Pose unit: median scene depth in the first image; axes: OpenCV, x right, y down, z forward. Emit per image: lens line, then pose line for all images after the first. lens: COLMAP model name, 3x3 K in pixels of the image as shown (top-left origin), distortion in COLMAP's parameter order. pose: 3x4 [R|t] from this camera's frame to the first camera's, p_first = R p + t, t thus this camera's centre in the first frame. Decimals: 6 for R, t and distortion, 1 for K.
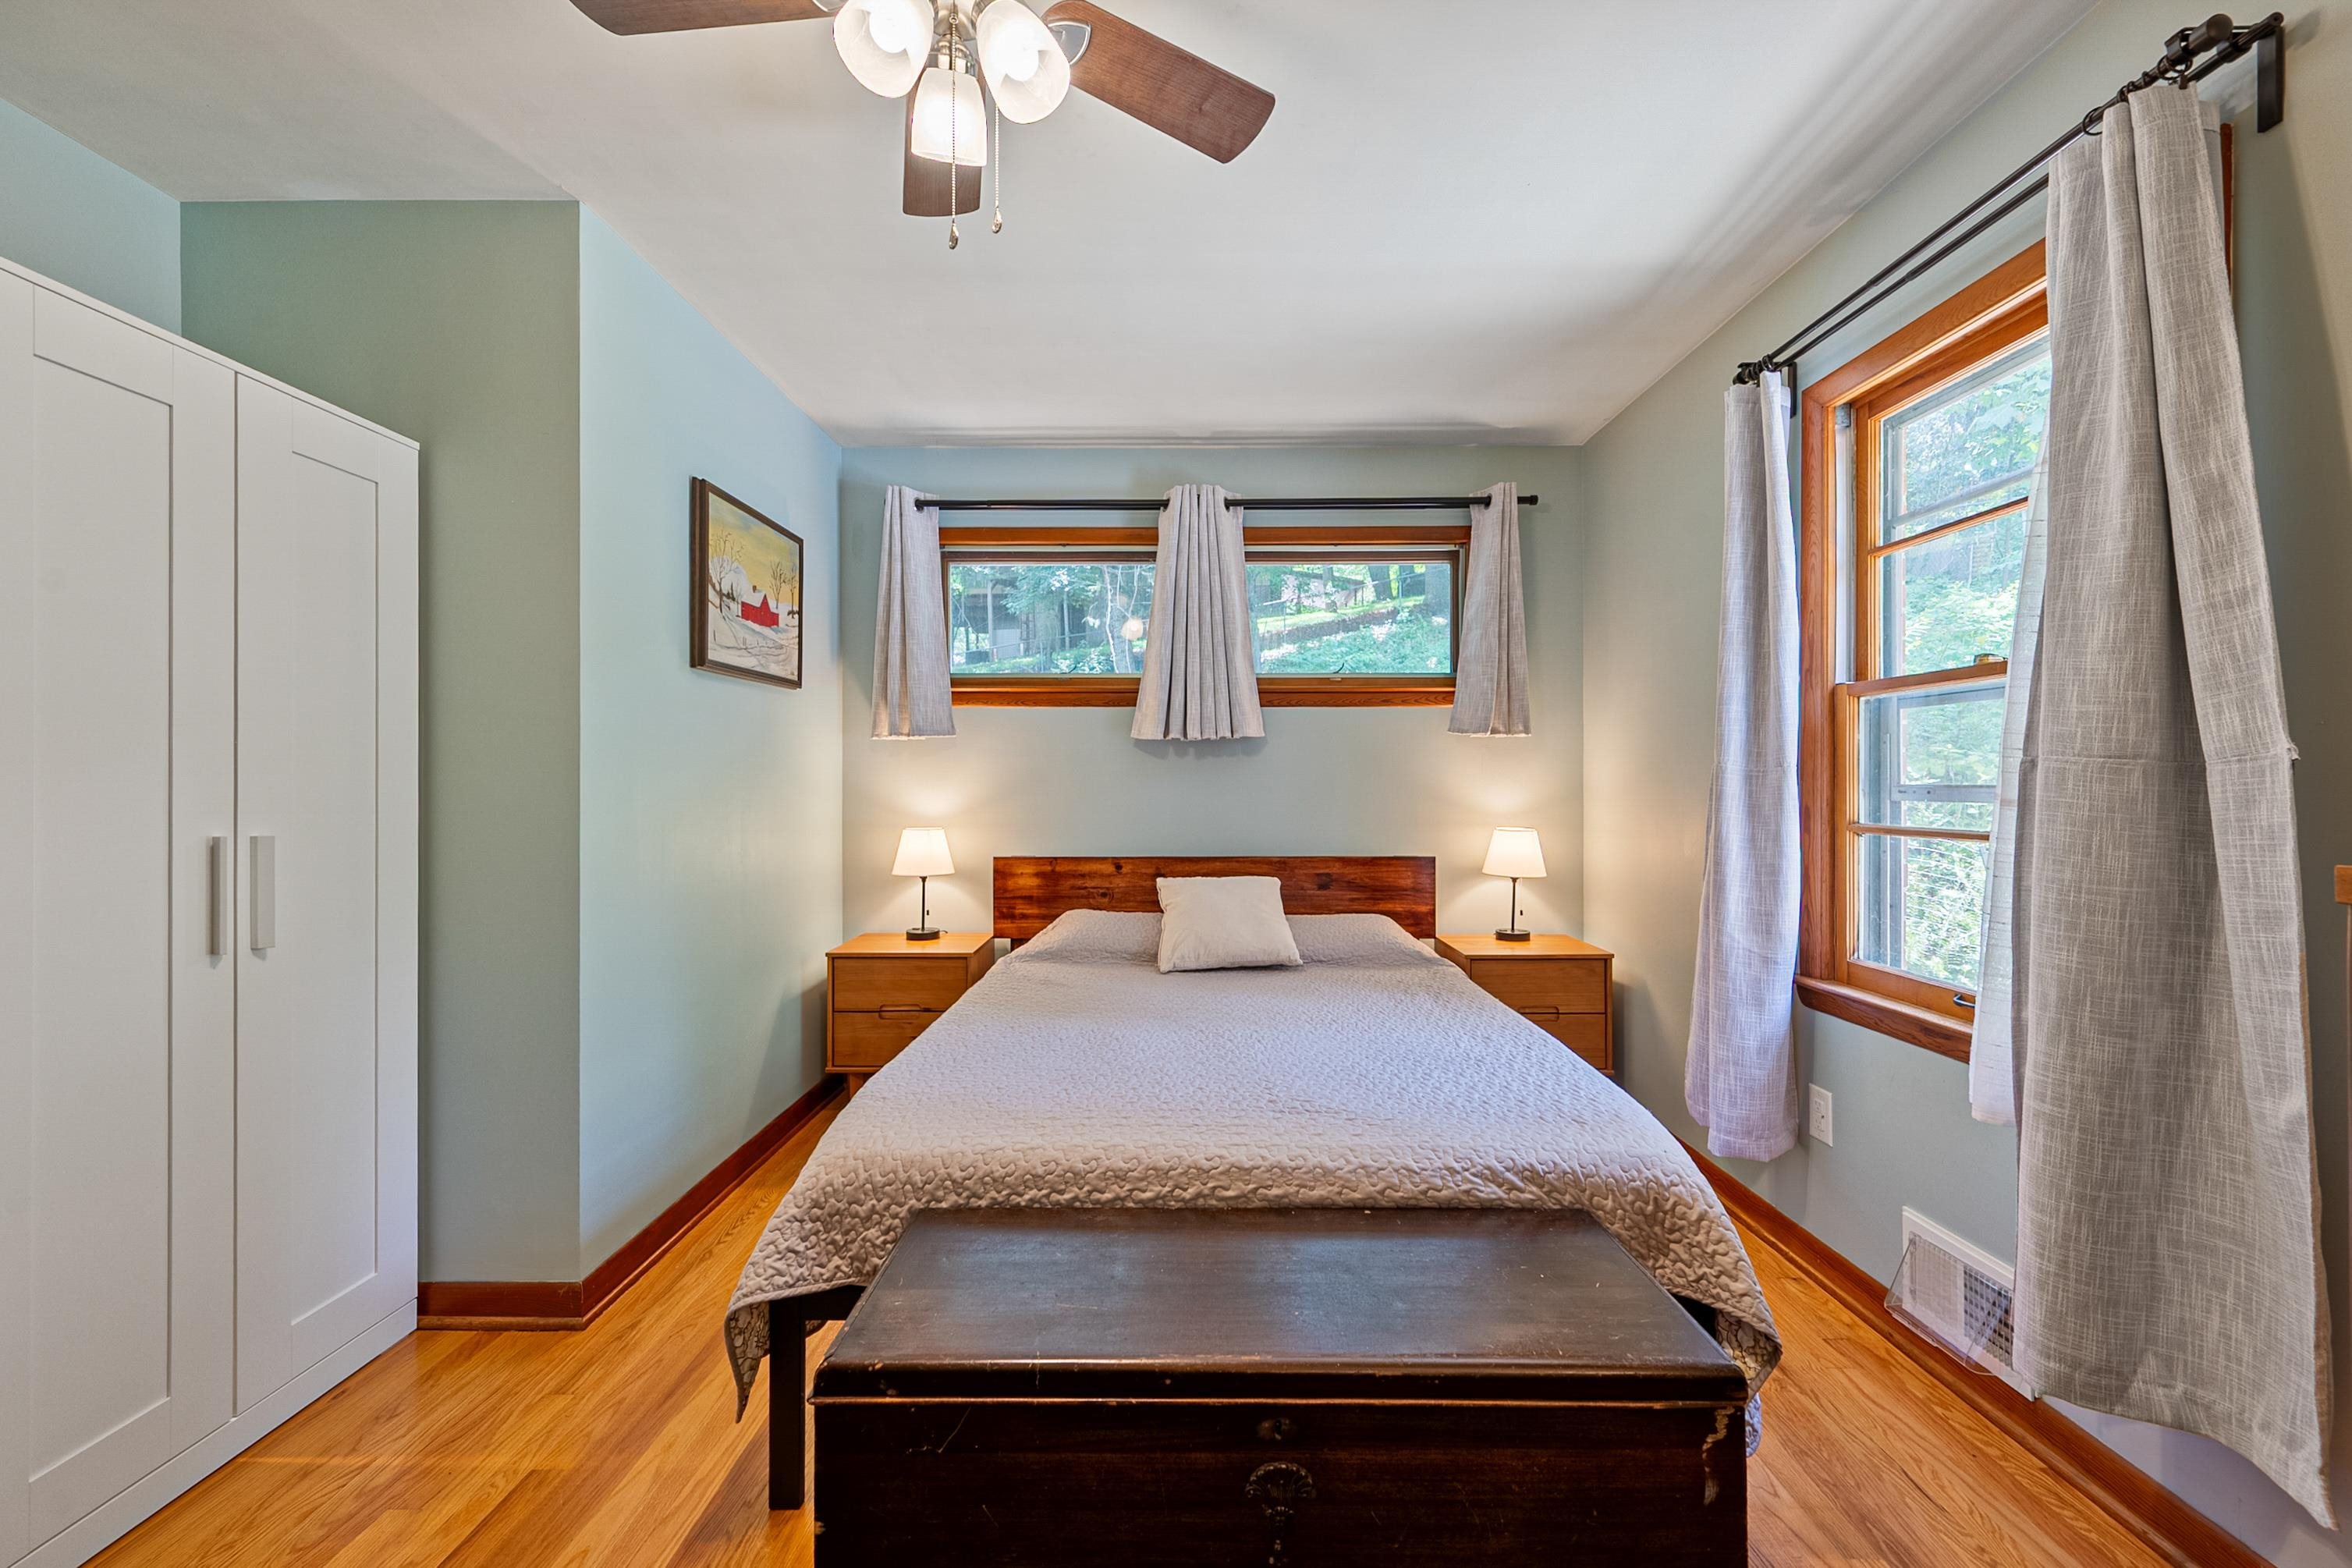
lens RADIAL K [[948.1, 0, 1176.0], [0, 948.1, 784.0], [0, 0, 1]] dist [0.001835, -0.000134]
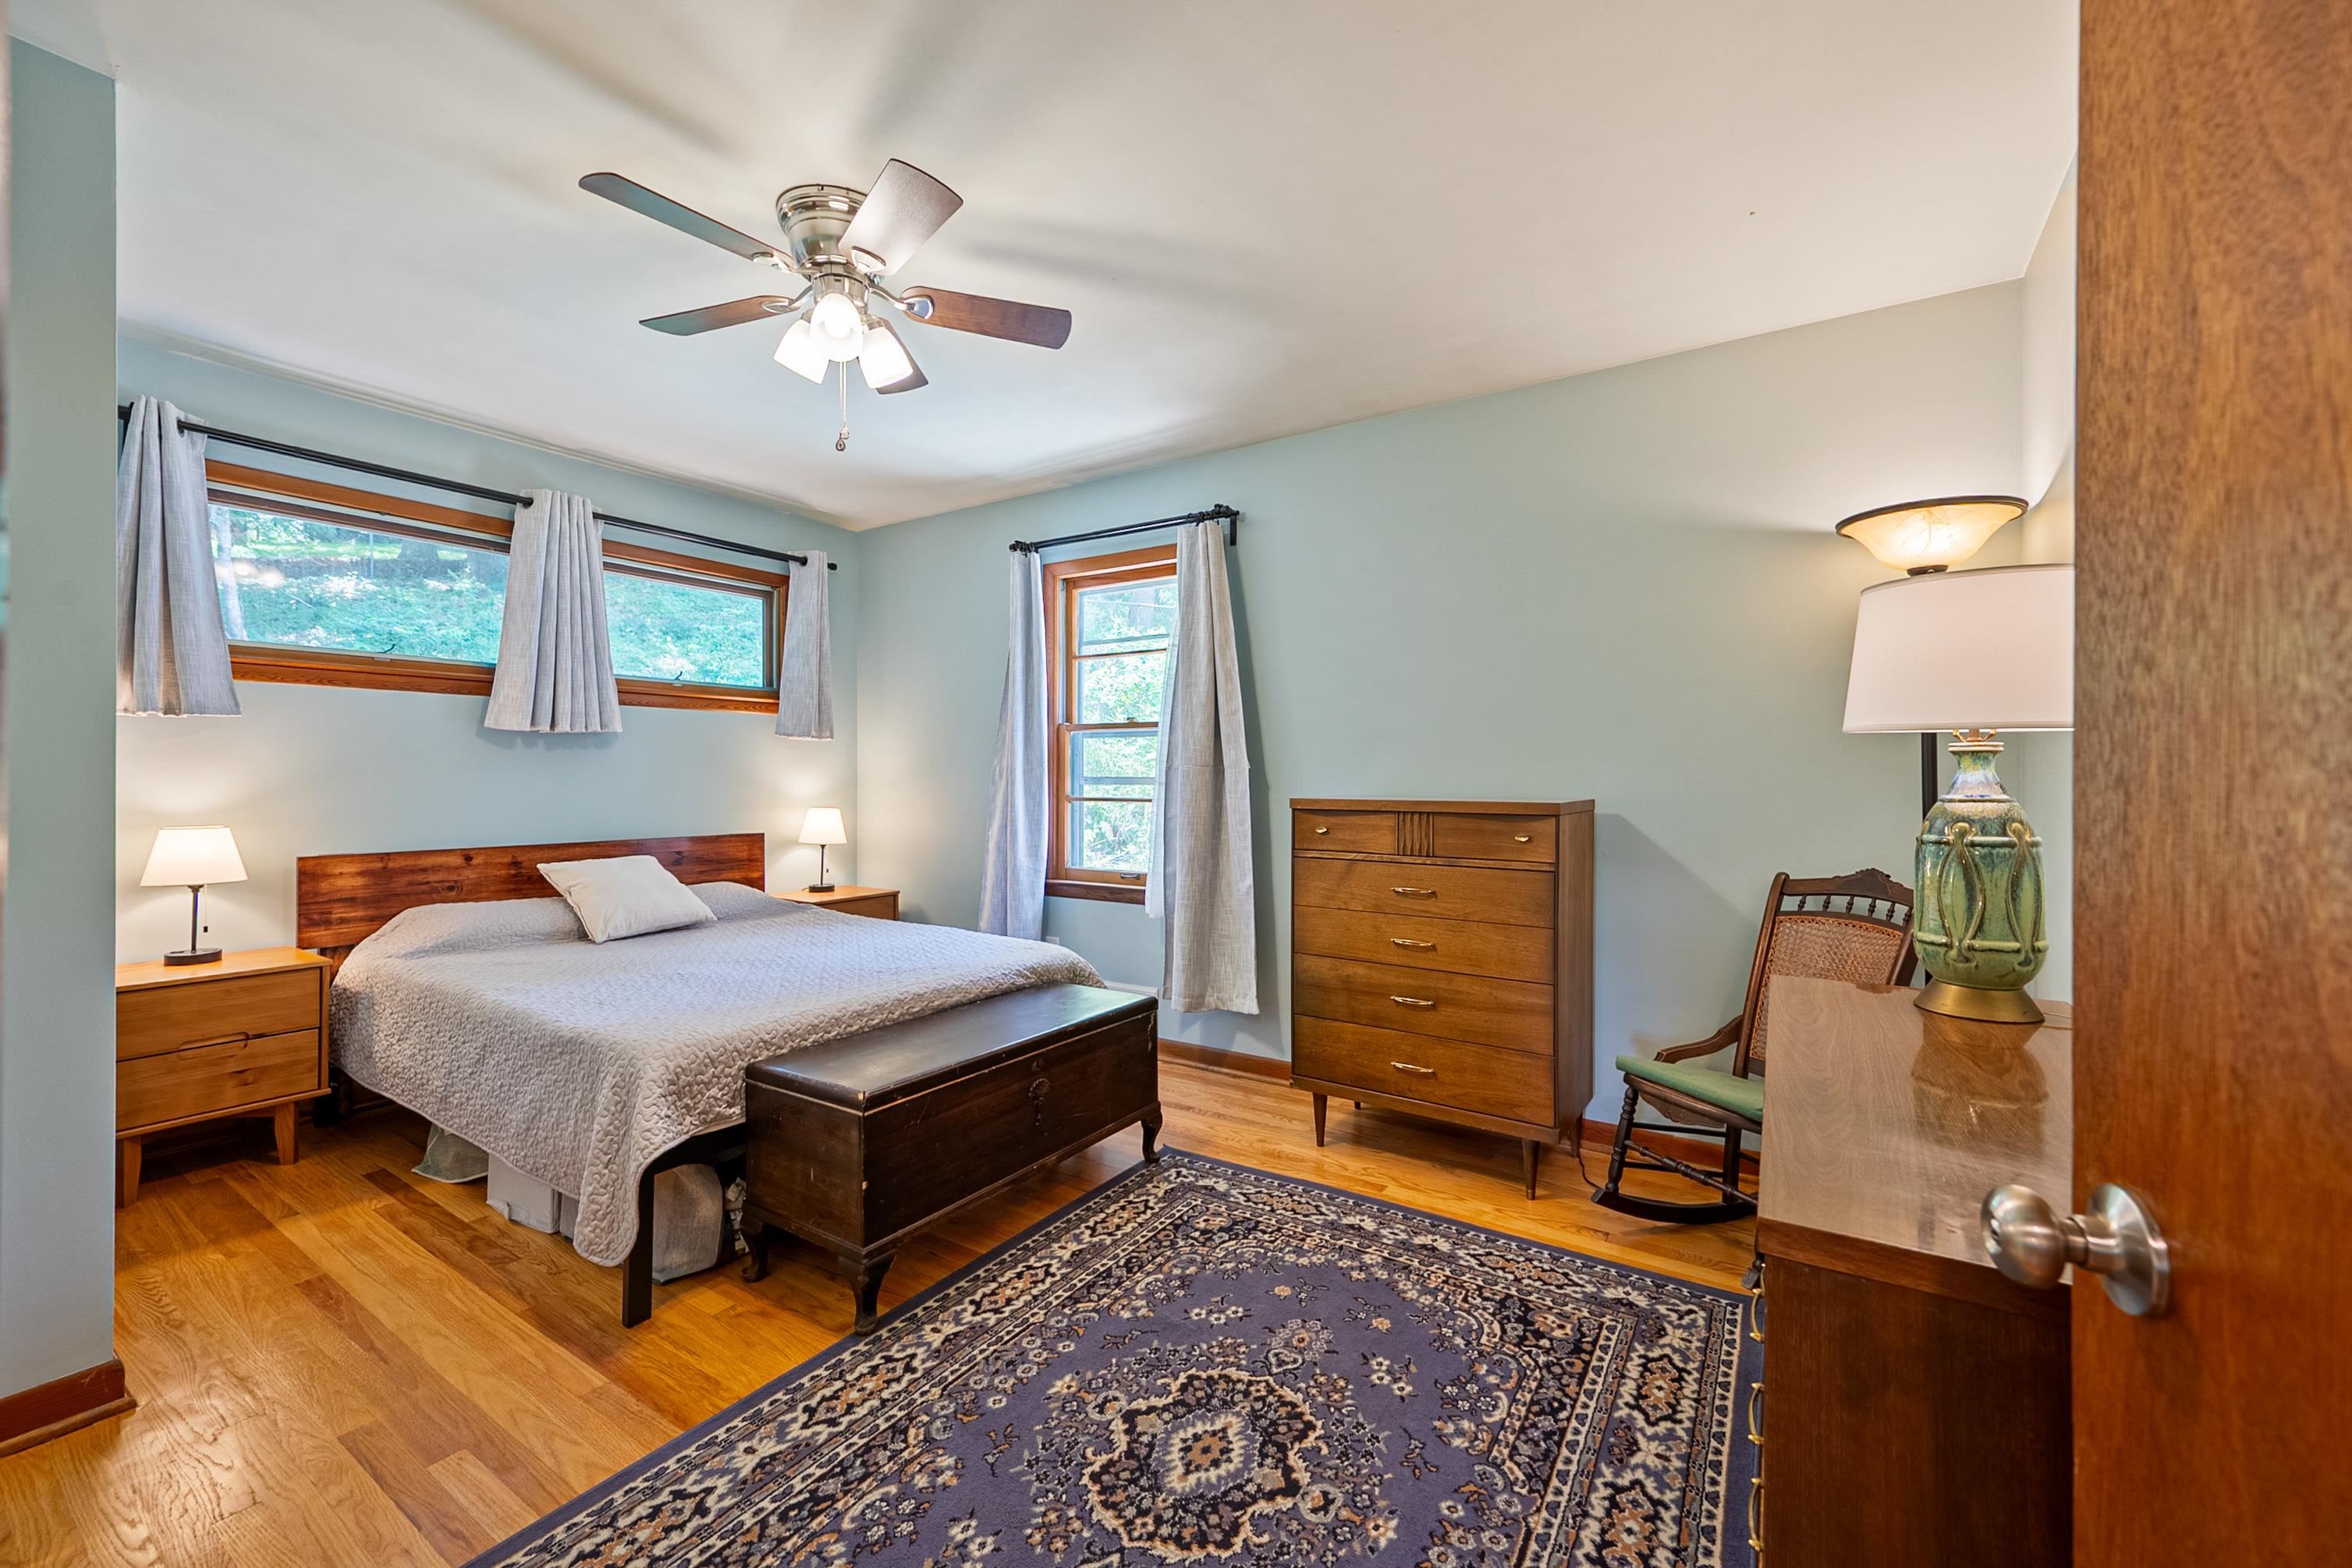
lens RADIAL K [[948.1, 0, 1176.0], [0, 948.1, 784.0], [0, 0, 1]] dist [0.001835, -0.000134]
pose [[0.544706, -0.002511, 0.838623, -0.497696], [-0.003698, 0.999979, 0.005395, 0.002494], [-0.838619, -0.006040, 0.544685, -0.151385]]
